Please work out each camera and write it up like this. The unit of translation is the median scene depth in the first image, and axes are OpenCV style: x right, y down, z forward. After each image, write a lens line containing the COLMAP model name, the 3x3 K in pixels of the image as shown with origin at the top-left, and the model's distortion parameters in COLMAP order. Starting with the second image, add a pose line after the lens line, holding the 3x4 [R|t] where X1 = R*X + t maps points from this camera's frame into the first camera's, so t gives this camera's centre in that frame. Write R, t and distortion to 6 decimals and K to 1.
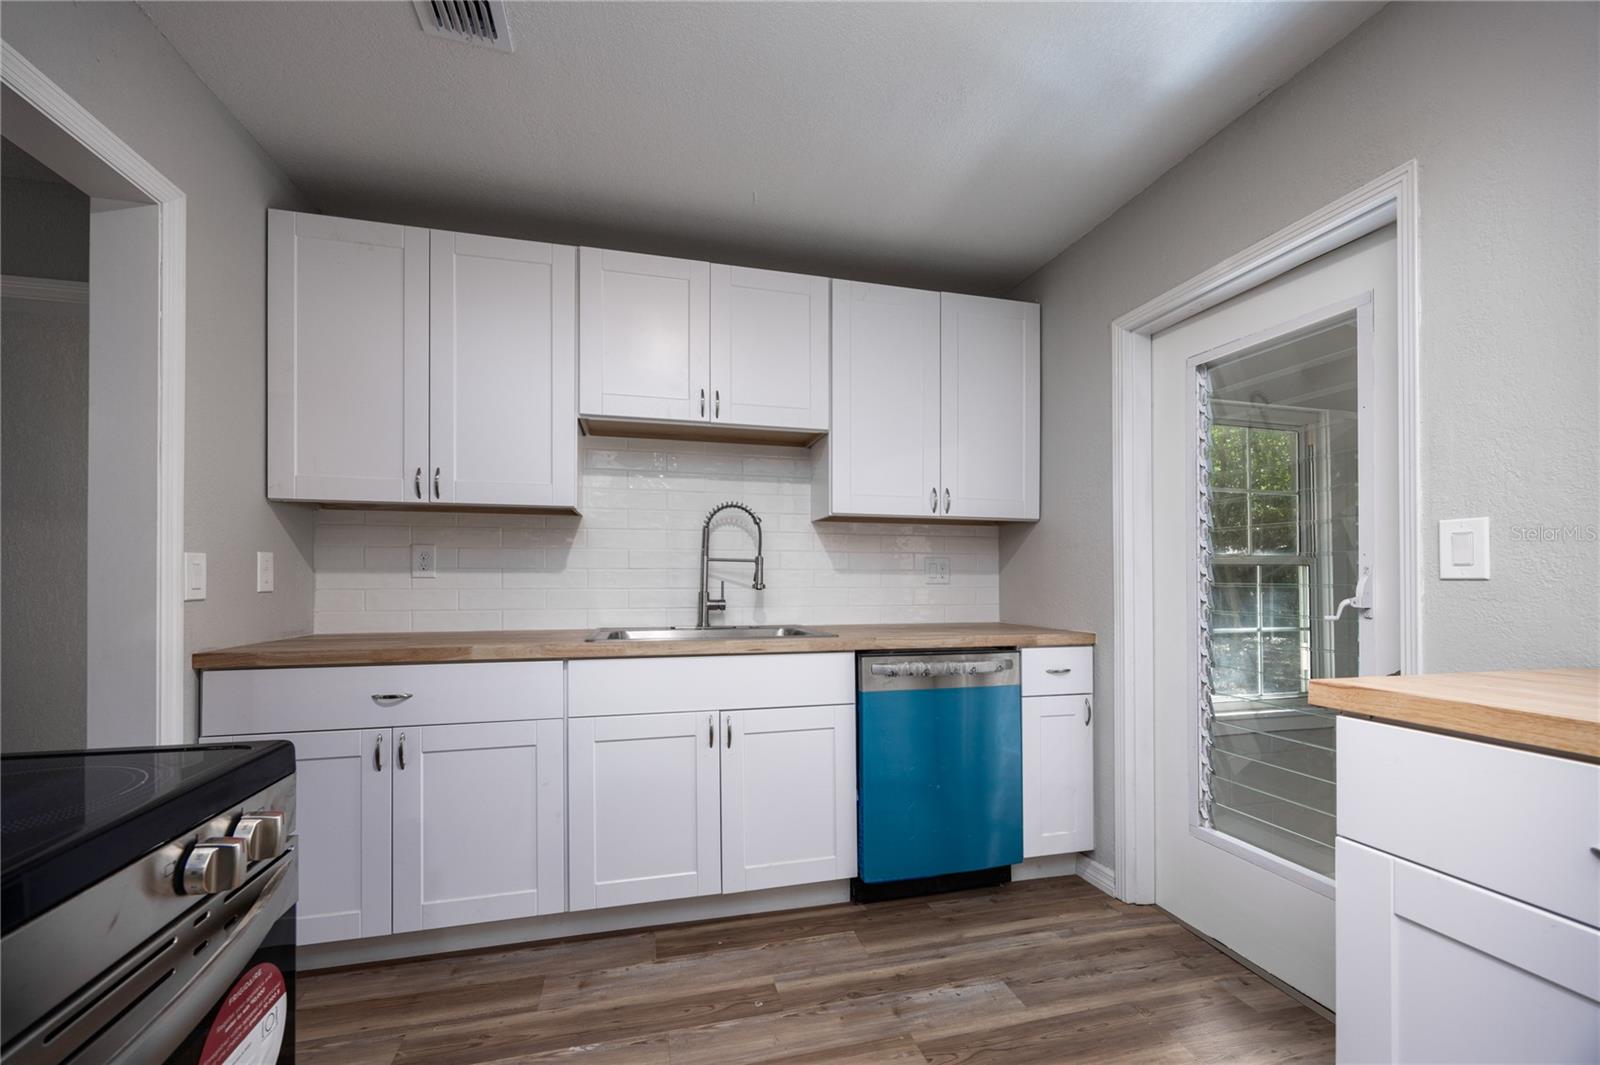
lens RADIAL K [[615.6, 0, 798.0], [0, 615.6, 573.7], [0, 0, 1]] dist [-0.004021, 0.000217]
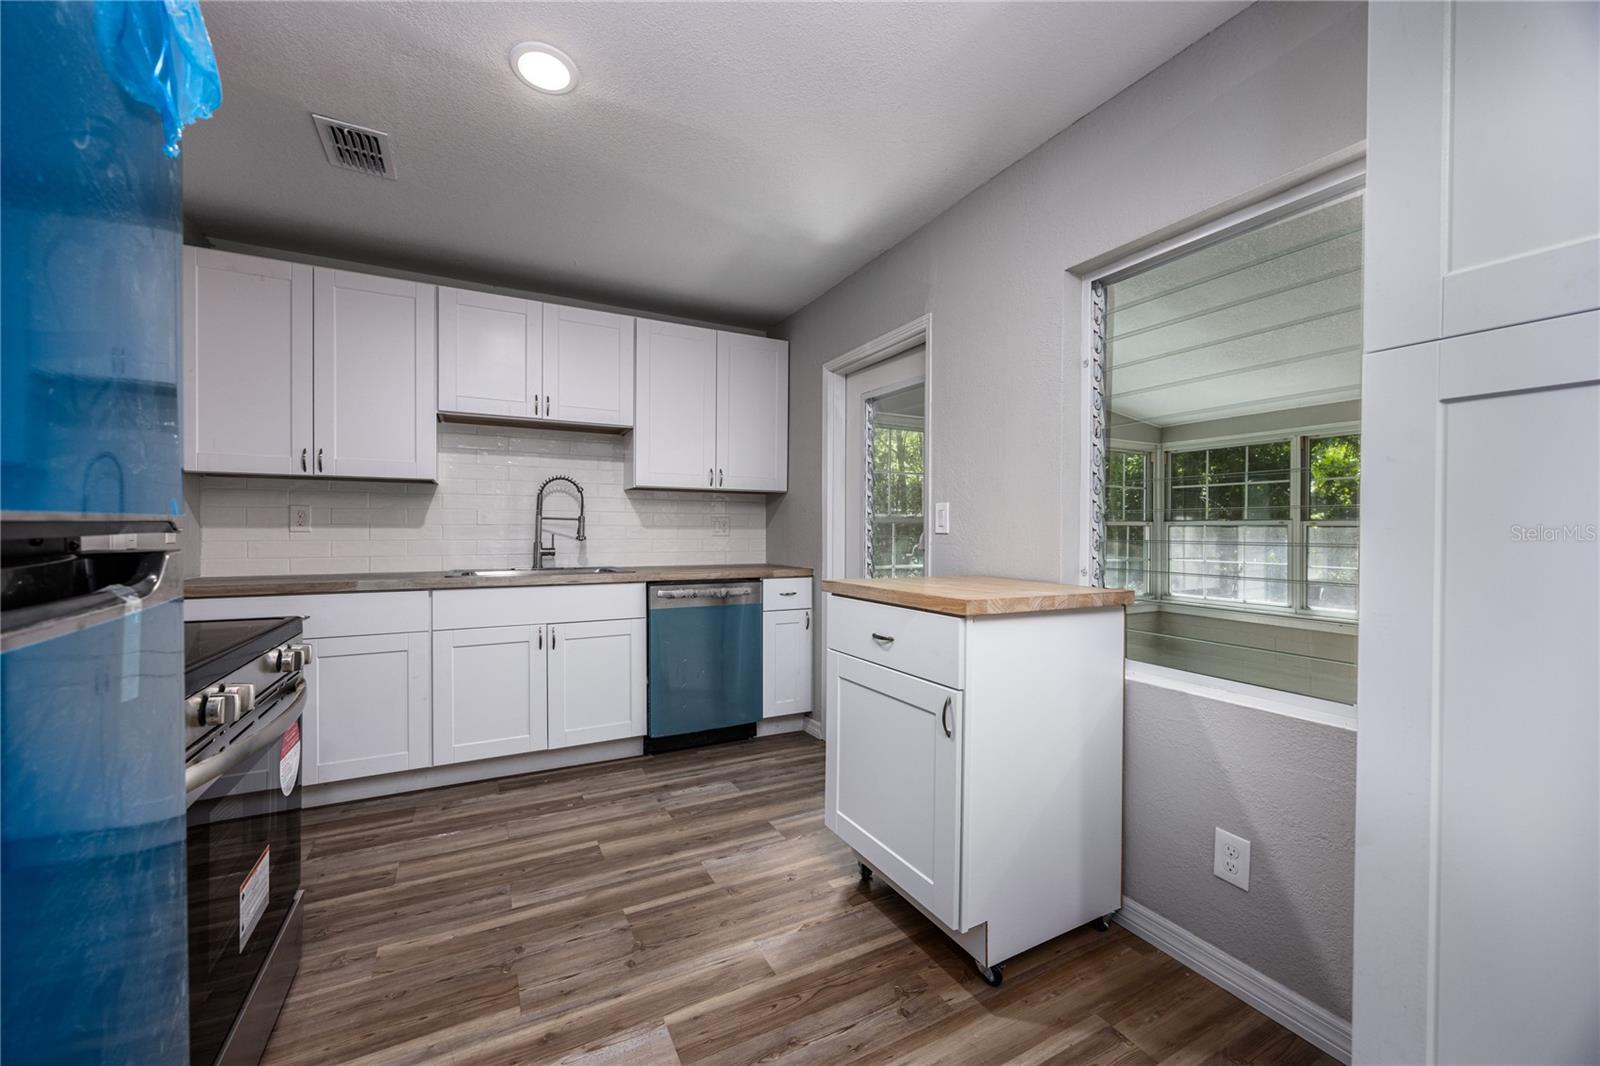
lens RADIAL K [[615.6, 0, 798.7], [0, 615.6, 524.6], [0, 0, 1]] dist [-0.004021, 0.000217]
pose [[0.974106, 0.002926, 0.226073, 0.113980], [-0.002926, 0.999996, -0.000336, -0.011676], [-0.226073, -0.000334, 0.974110, -0.506561]]
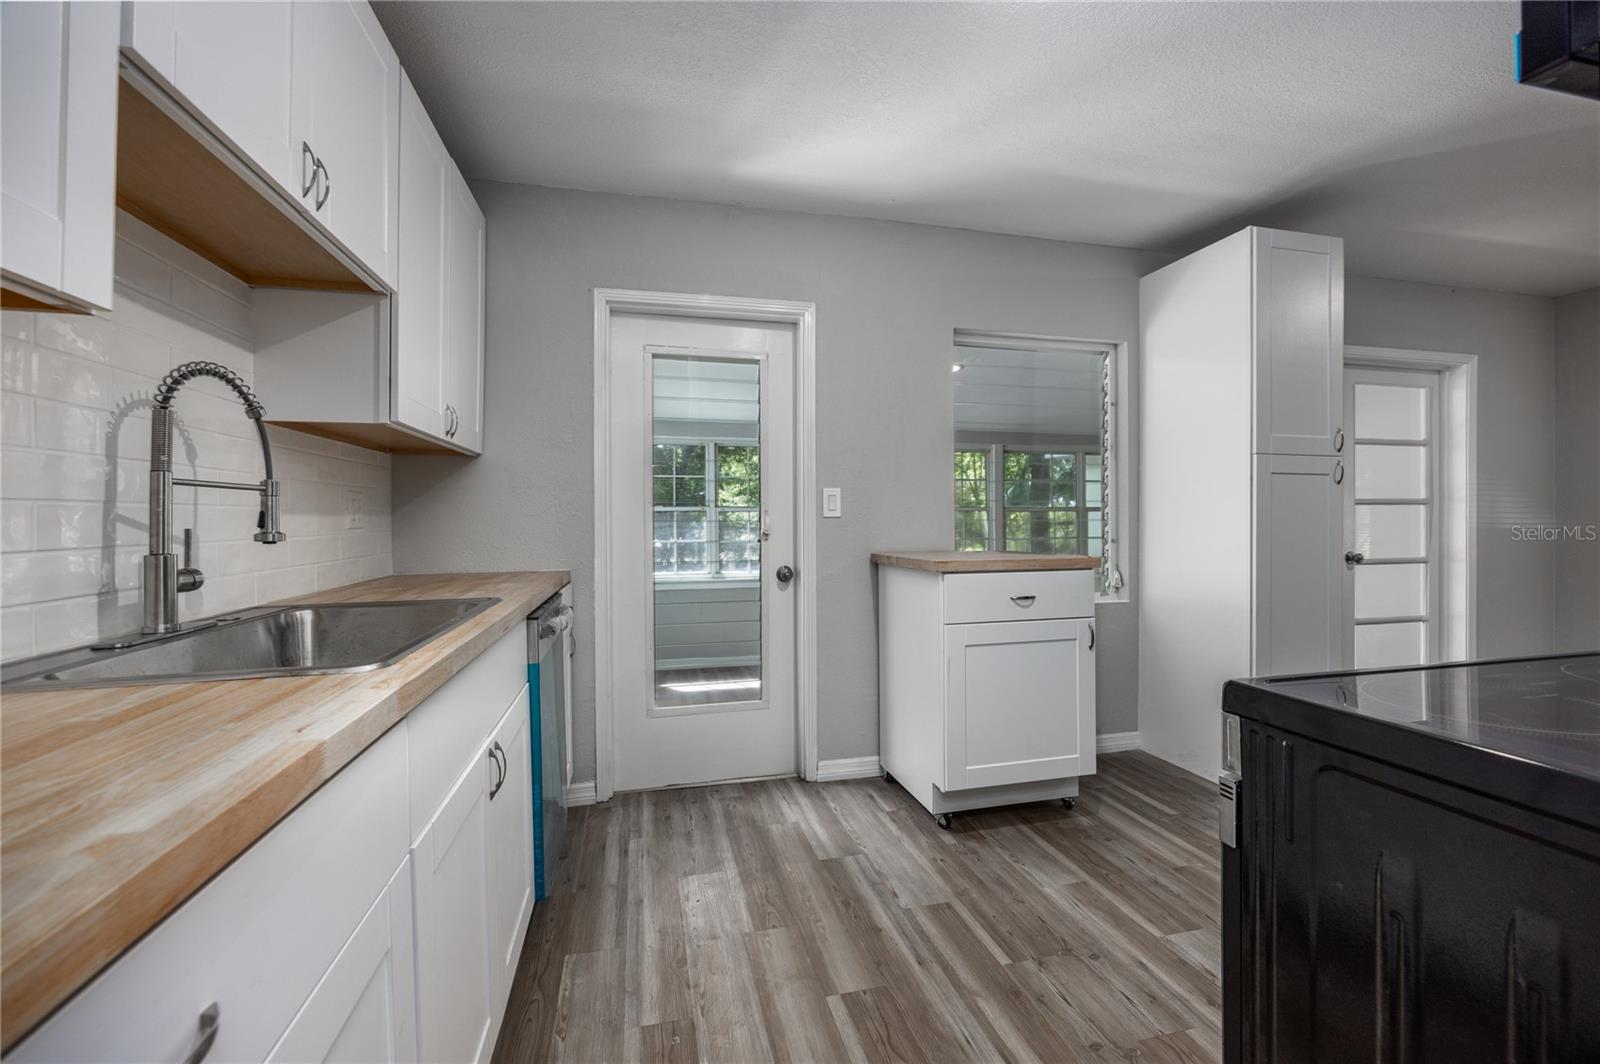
lens RADIAL K [[678.5, 0, 805.3], [0, 678.5, 509.7], [0, 0, 1]] dist [-0.006696, 0.000383]
pose [[0.012494, 0.007519, 0.999894, -0.745533], [-0.003900, 0.999964, -0.007471, -0.000093], [-0.999914, -0.003807, 0.012523, 0.630314]]
